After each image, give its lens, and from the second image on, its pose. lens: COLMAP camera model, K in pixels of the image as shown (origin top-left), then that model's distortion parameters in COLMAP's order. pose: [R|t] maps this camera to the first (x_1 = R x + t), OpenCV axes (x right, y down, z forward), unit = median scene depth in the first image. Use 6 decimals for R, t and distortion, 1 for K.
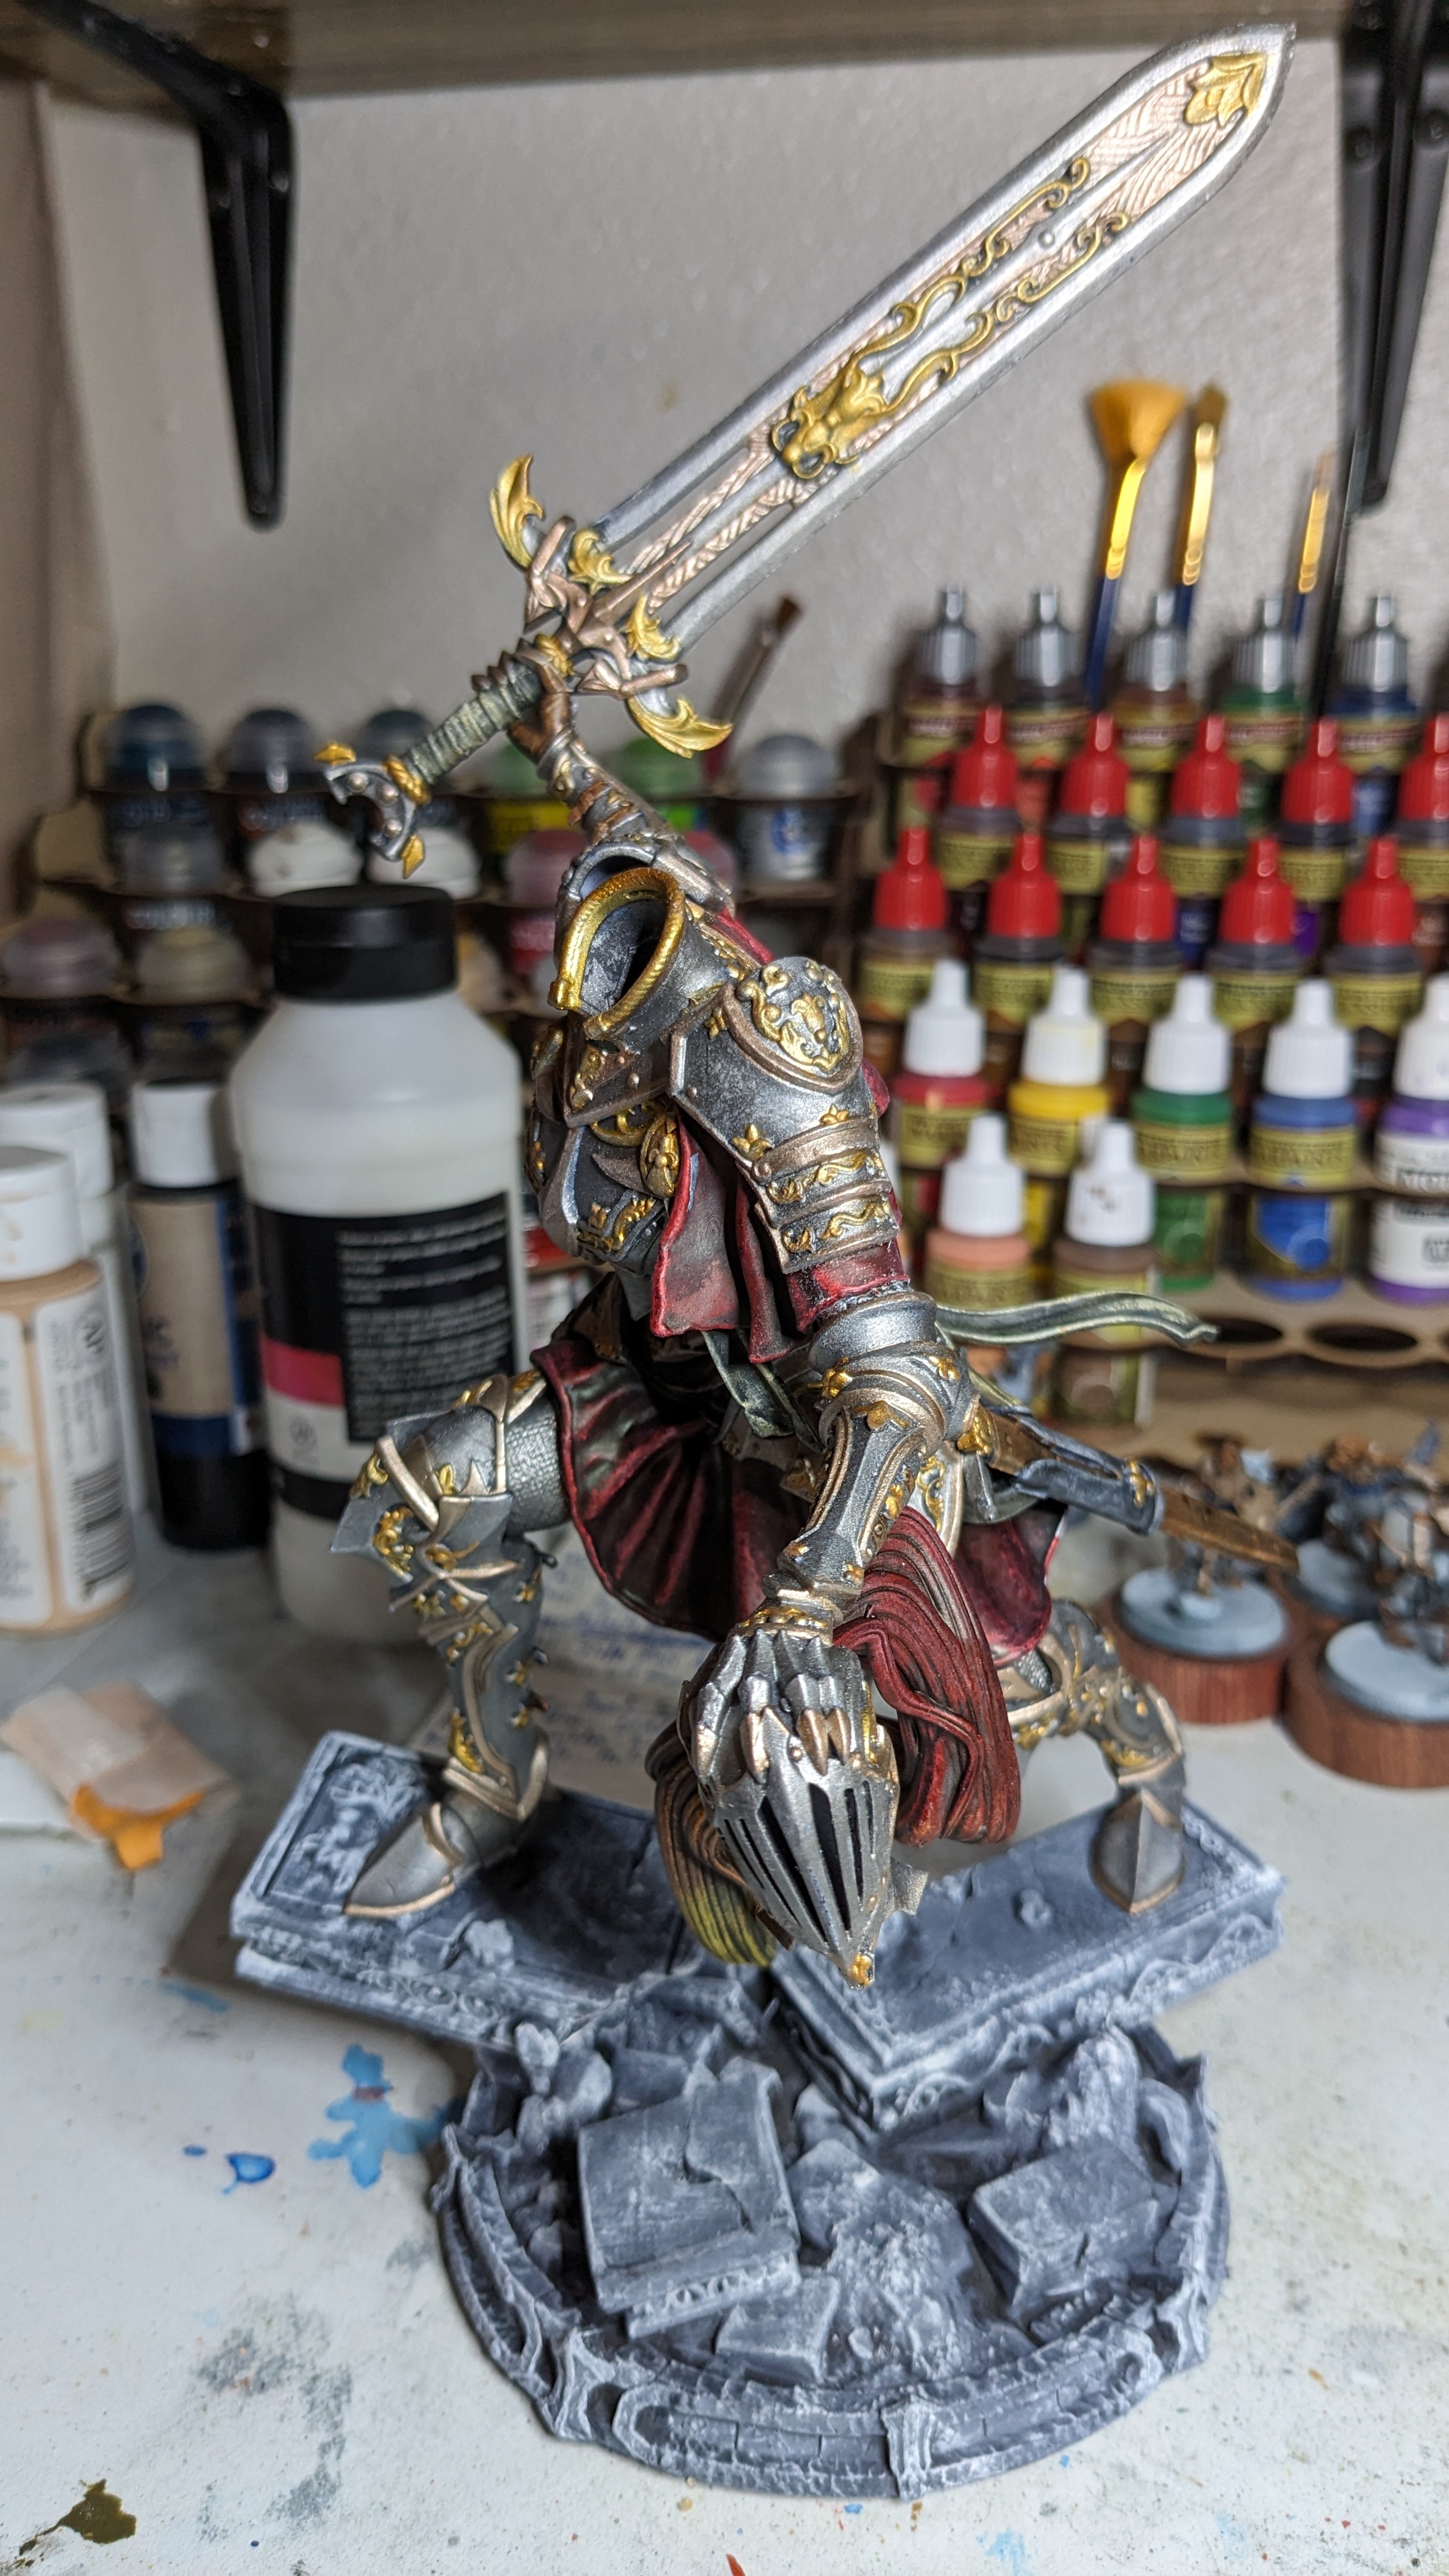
lens RADIAL K [[2062.0, 0, 725.9], [0, 2062.0, 1271.5], [0, 0, 1]] dist [0.020905, -0.078830]
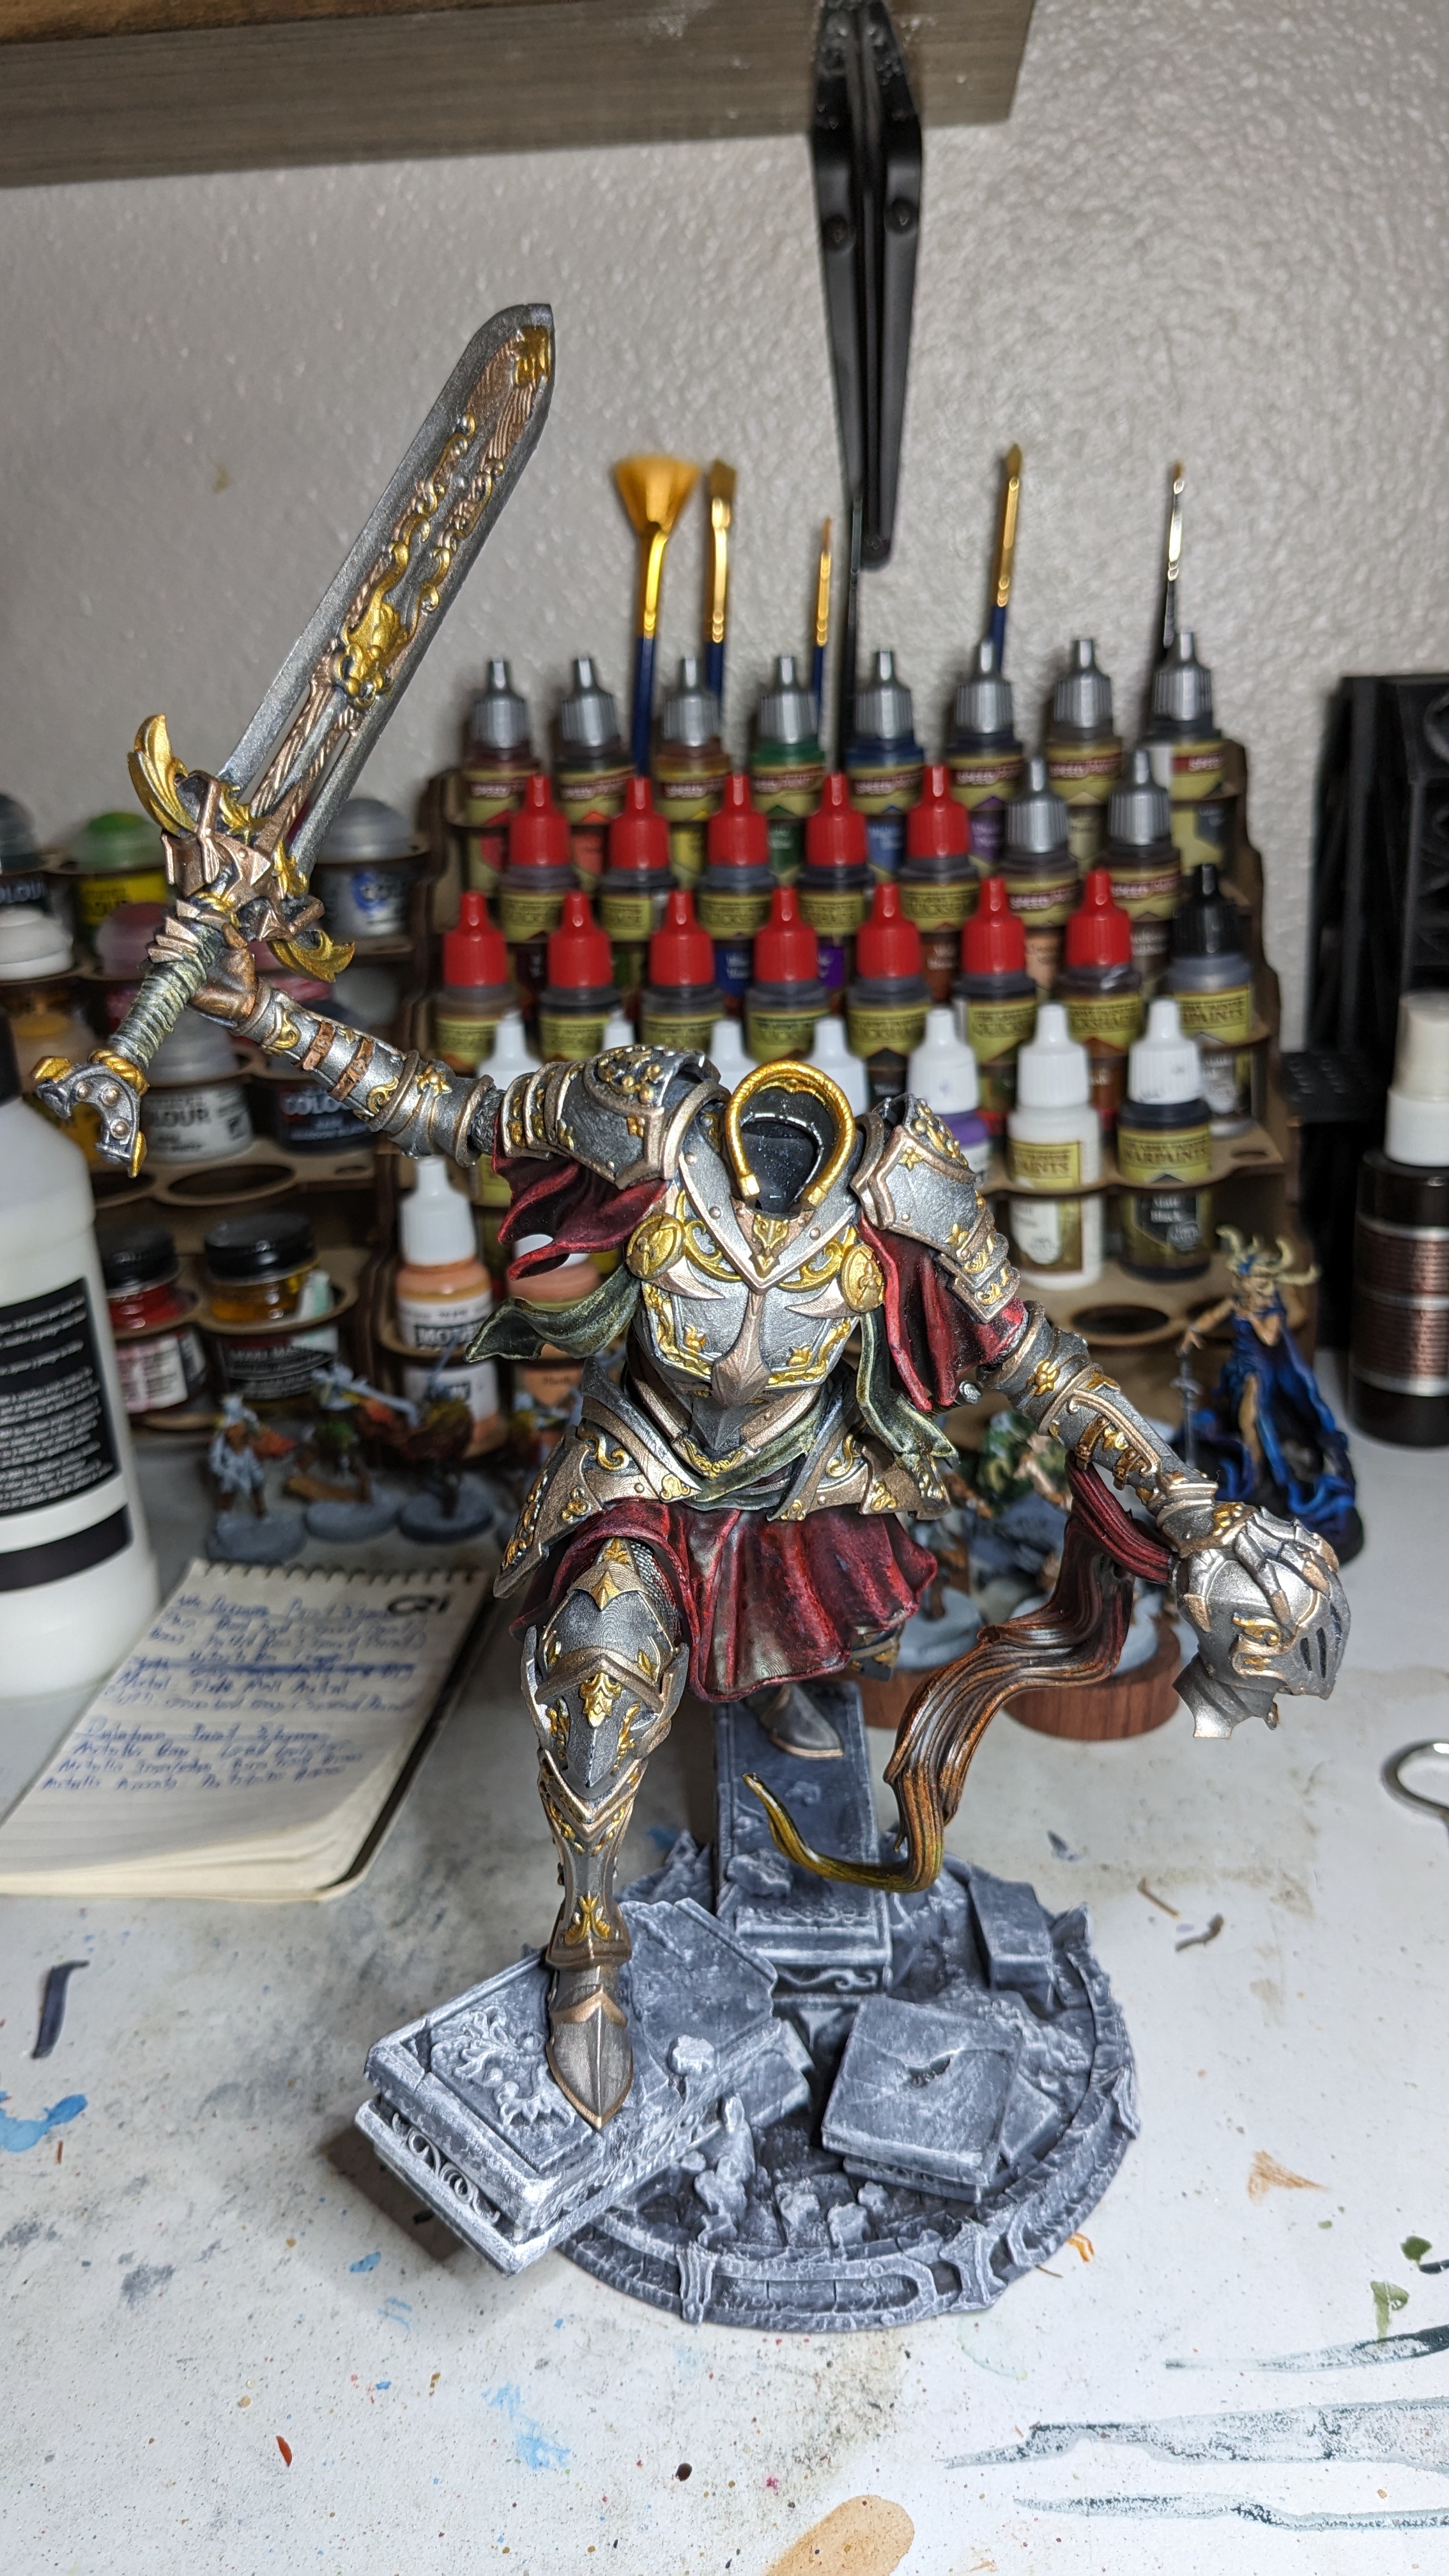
lens RADIAL K [[2062.0, 0, 750.0], [0, 2062.0, 1298.5], [0, 0, 1]] dist [0.020905, -0.078830]
pose [[0.987709, -0.086237, 0.130360, 0.076798], [0.081865, 0.995898, 0.038537, -0.032338], [-0.133148, -0.027391, 0.990718, -0.100762]]
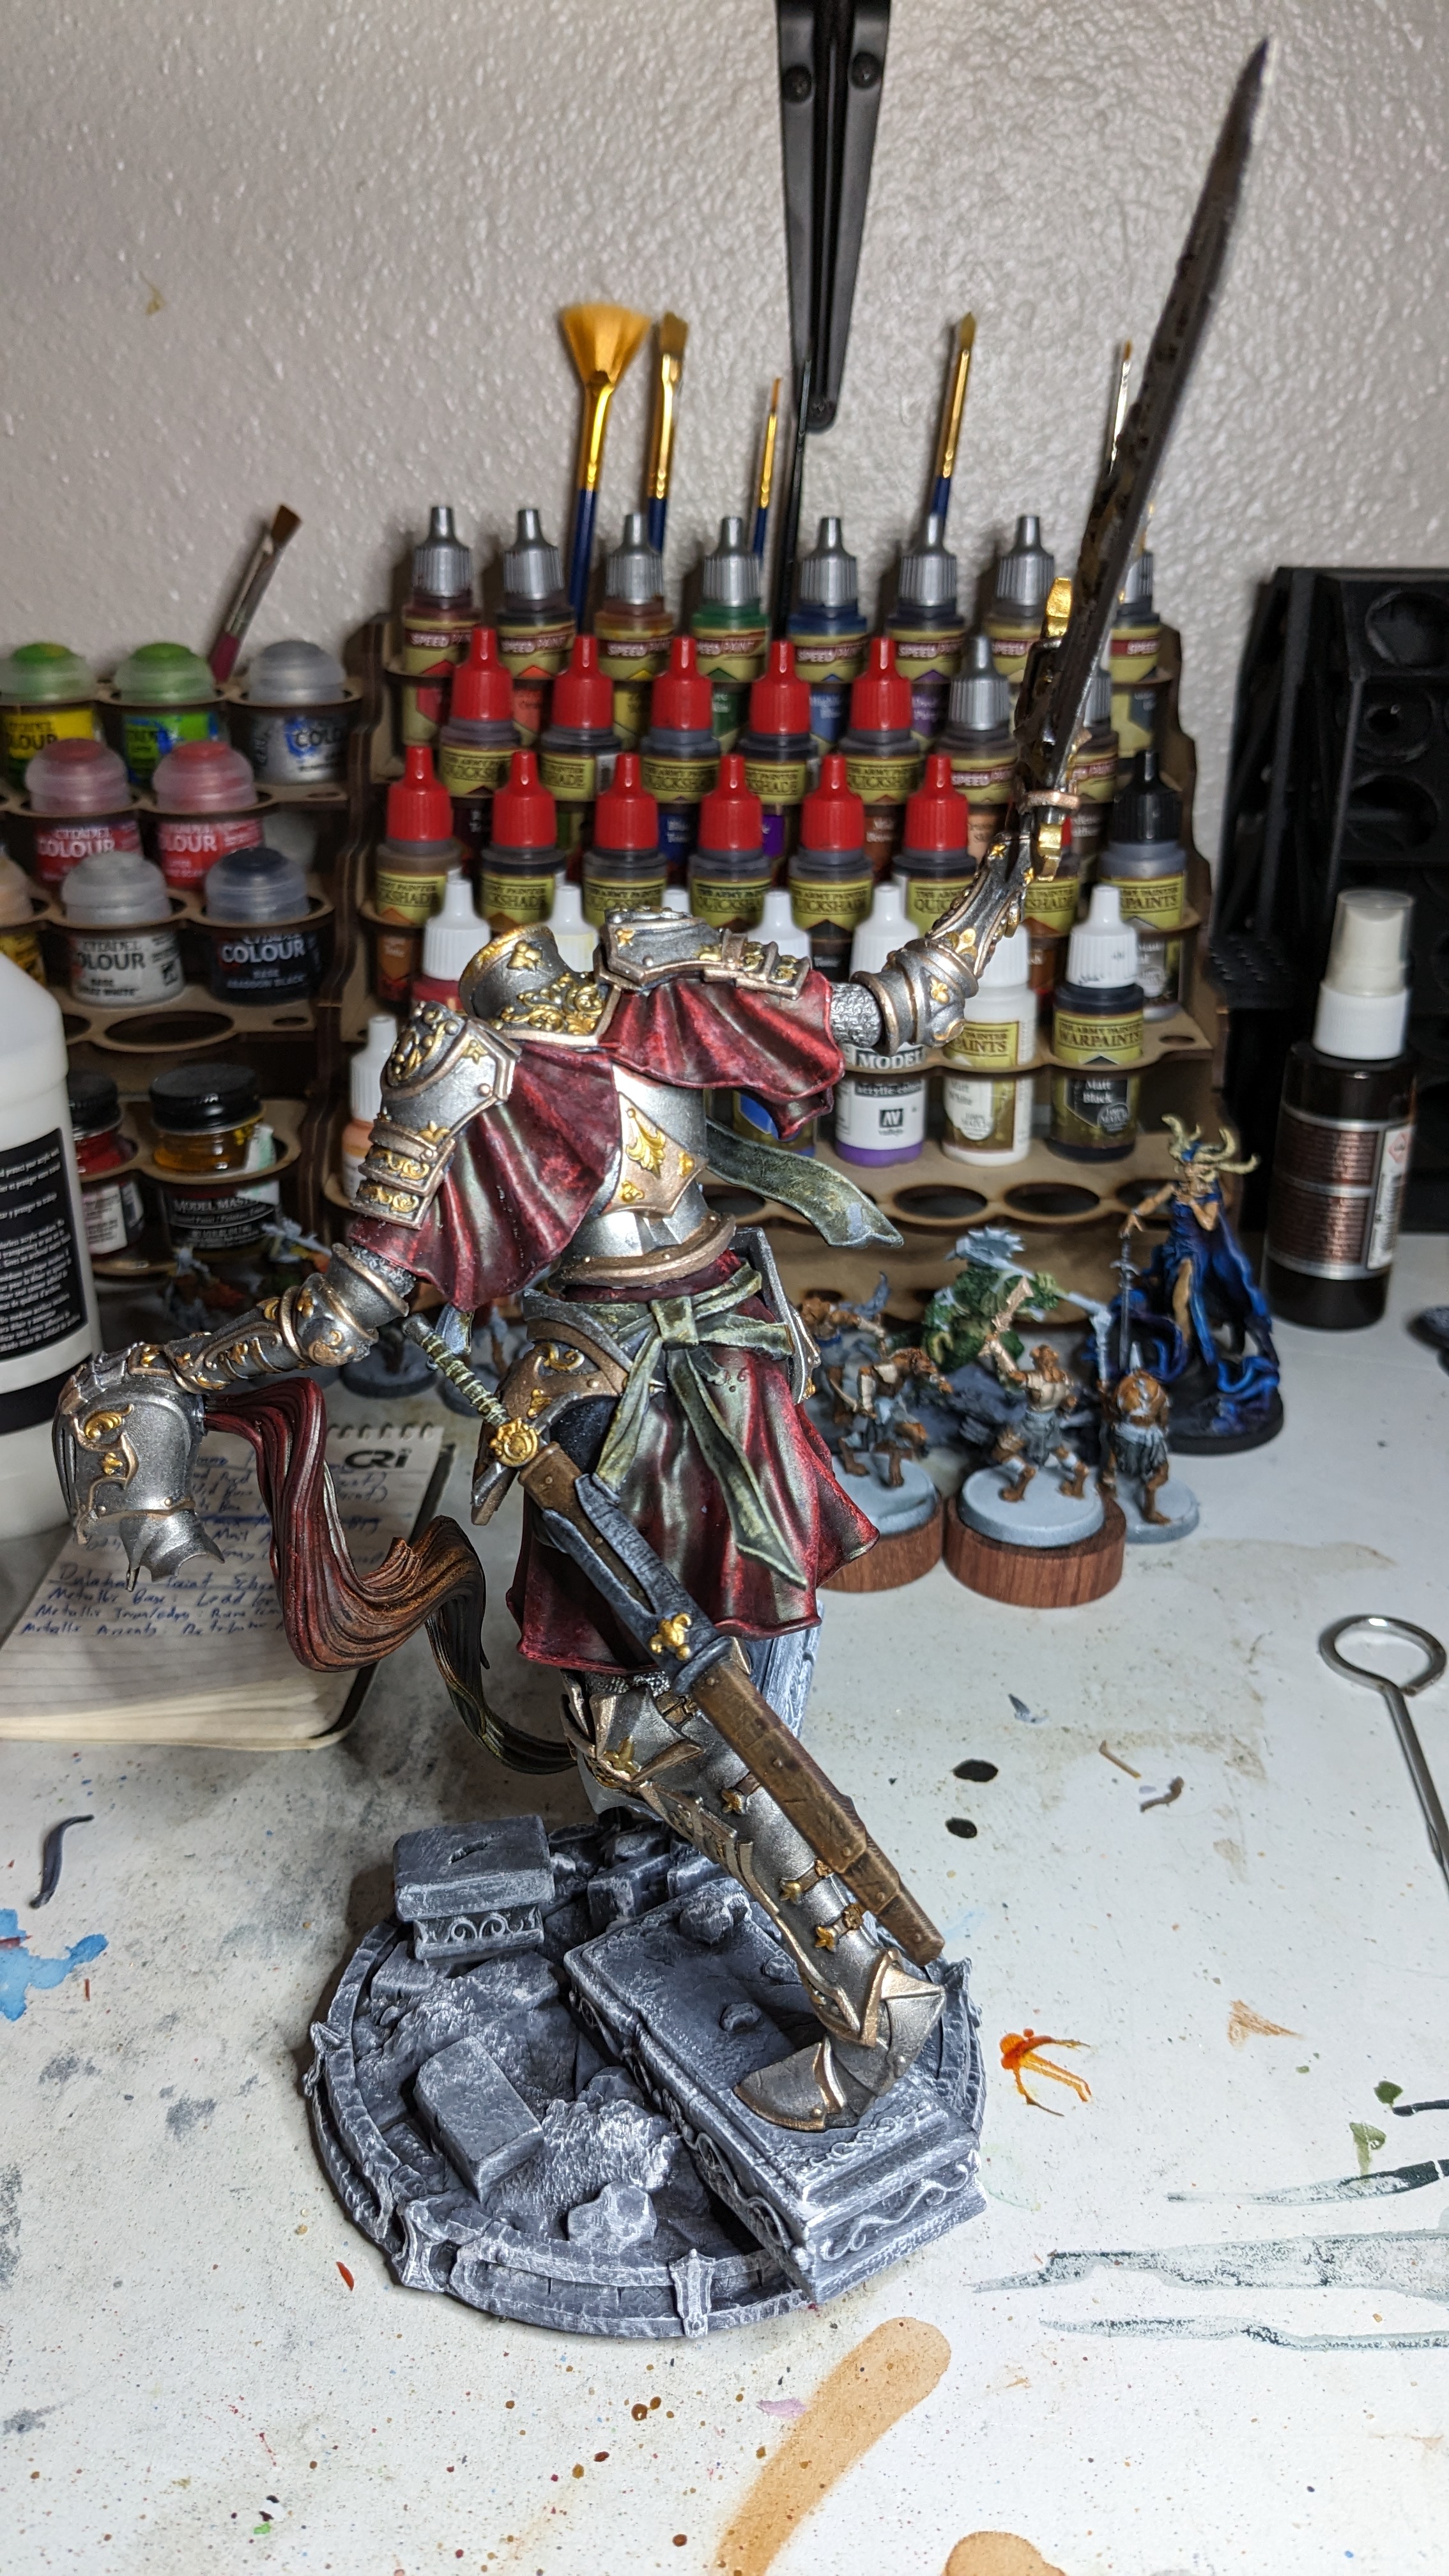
lens RADIAL K [[2062.0, 0, 658.5], [0, 2062.0, 1258.2], [0, 0, 1]] dist [0.020905, -0.078830]
pose [[0.981255, -0.063672, 0.181890, 0.001437], [0.045526, 0.993716, 0.102252, -0.053444], [-0.187258, -0.092055, 0.977988, -0.105376]]
